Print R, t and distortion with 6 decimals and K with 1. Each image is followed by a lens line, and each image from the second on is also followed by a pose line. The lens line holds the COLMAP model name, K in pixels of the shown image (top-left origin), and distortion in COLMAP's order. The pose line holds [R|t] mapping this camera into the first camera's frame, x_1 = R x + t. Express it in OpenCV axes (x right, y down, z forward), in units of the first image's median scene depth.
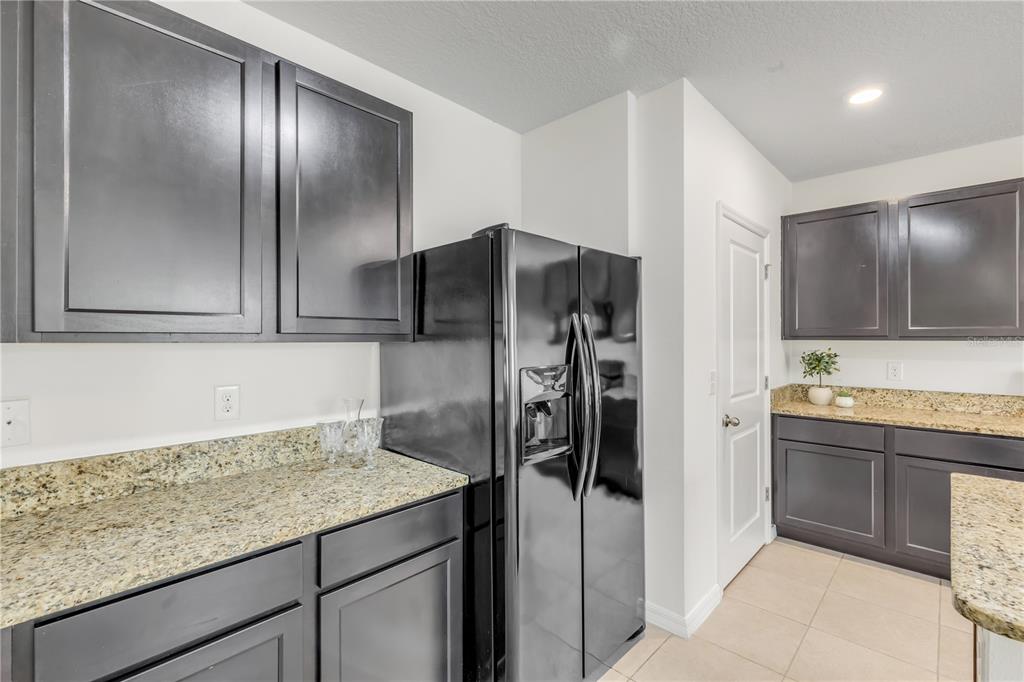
lens RADIAL K [[463.9, 0, 511.6], [0, 463.9, 340.7], [0, 0, 1]] dist [0.005126, 0.000639]
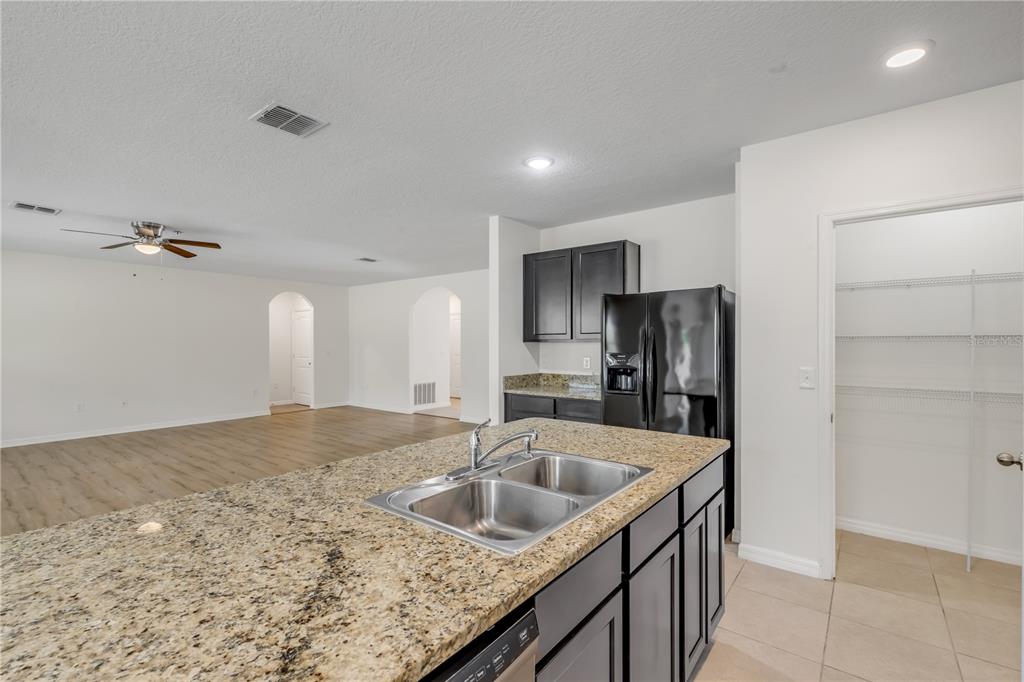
lens RADIAL K [[458.3, 0, 512.0], [0, 458.3, 341.0], [0, 0, 1]] dist [0.001616, 0.000166]
pose [[0.096228, -0.003001, -0.995355, 1.156163], [0.000388, 0.999995, -0.002977, 0.002261], [0.995359, -0.000099, 0.096229, 0.139912]]
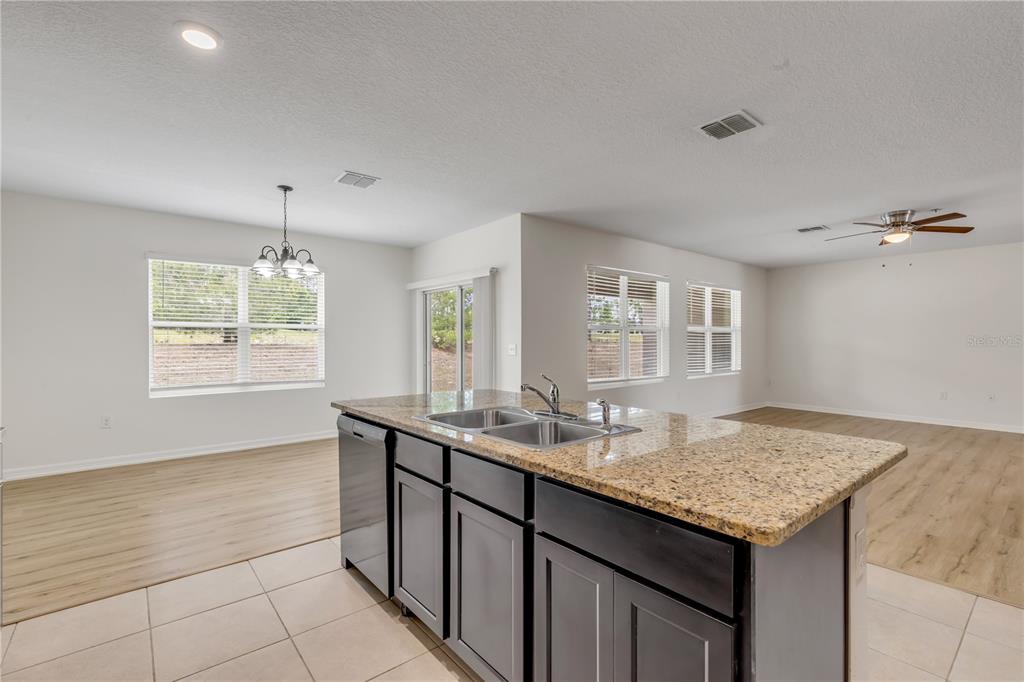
lens RADIAL K [[463.9, 0, 511.6], [0, 463.9, 340.7], [0, 0, 1]] dist [0.005126, 0.000639]
pose [[-0.992540, -0.000284, 0.121919, 0.615743], [-0.000084, 0.999999, 0.001647, 0.037791], [-0.121920, 0.001625, -0.992539, 0.818249]]
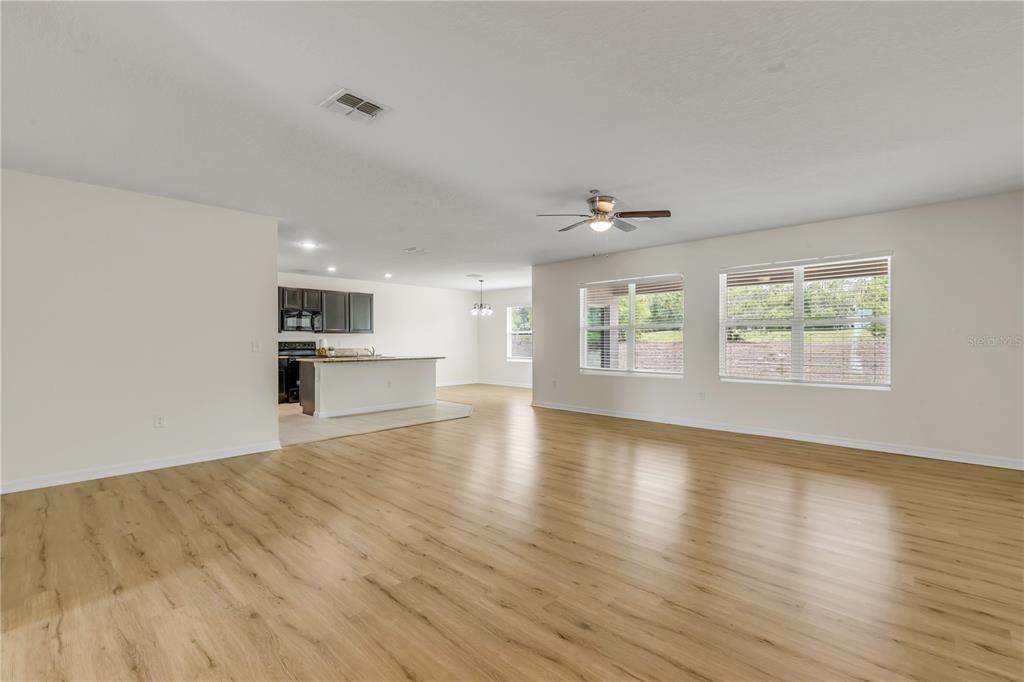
lens RADIAL K [[458.3, 0, 512.0], [0, 458.3, 341.0], [0, 0, 1]] dist [0.001616, 0.000166]
pose [[0.004093, -0.001408, 0.999991, -1.995845], [0.002673, 0.999995, 0.001397, 0.051351], [-0.999988, 0.002667, 0.004096, -0.657125]]
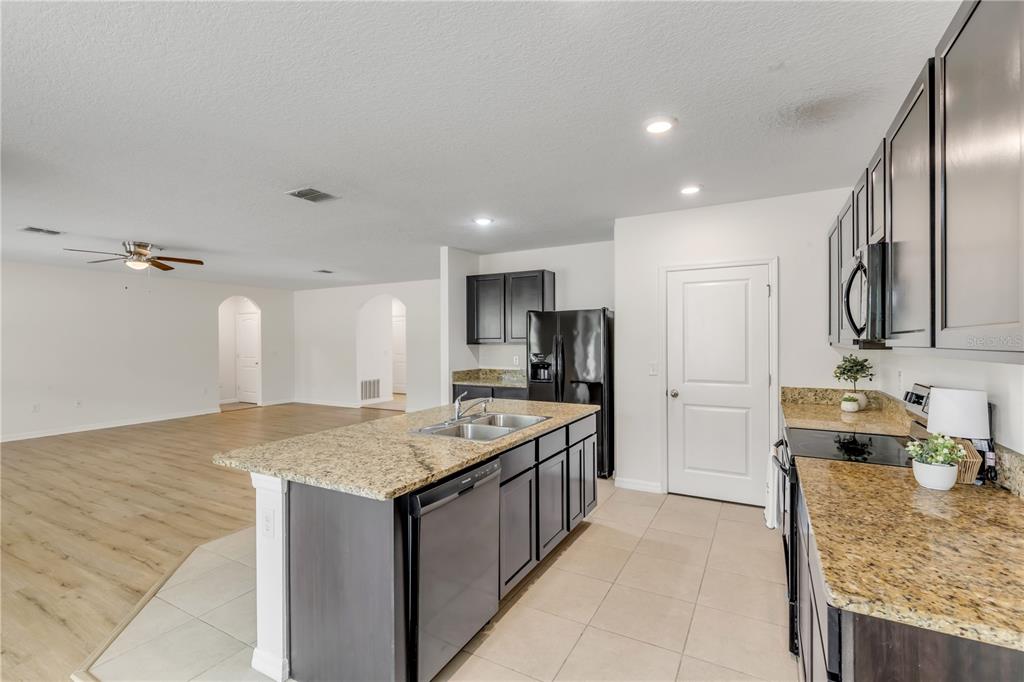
lens RADIAL K [[458.3, 0, 512.0], [0, 458.3, 341.0], [0, 0, 1]] dist [0.001616, 0.000166]
pose [[0.250822, 0.002397, -0.968030, 1.580128], [0.004088, 0.999985, 0.003535, -0.020295], [0.968025, -0.004844, 0.250809, 0.019678]]
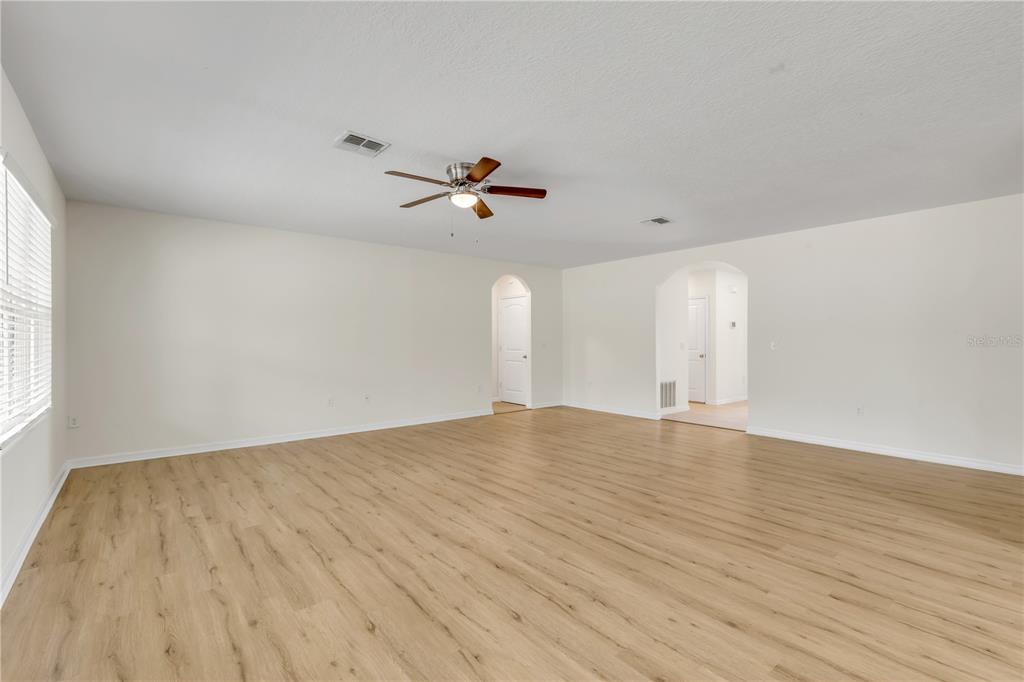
lens RADIAL K [[458.3, 0, 512.0], [0, 458.3, 341.0], [0, 0, 1]] dist [0.001616, 0.000166]
pose [[-0.123097, 0.003797, -0.992387, 0.646108], [-0.000518, 0.999992, 0.003890, 0.040970], [0.992395, 0.000993, -0.123094, -0.672857]]
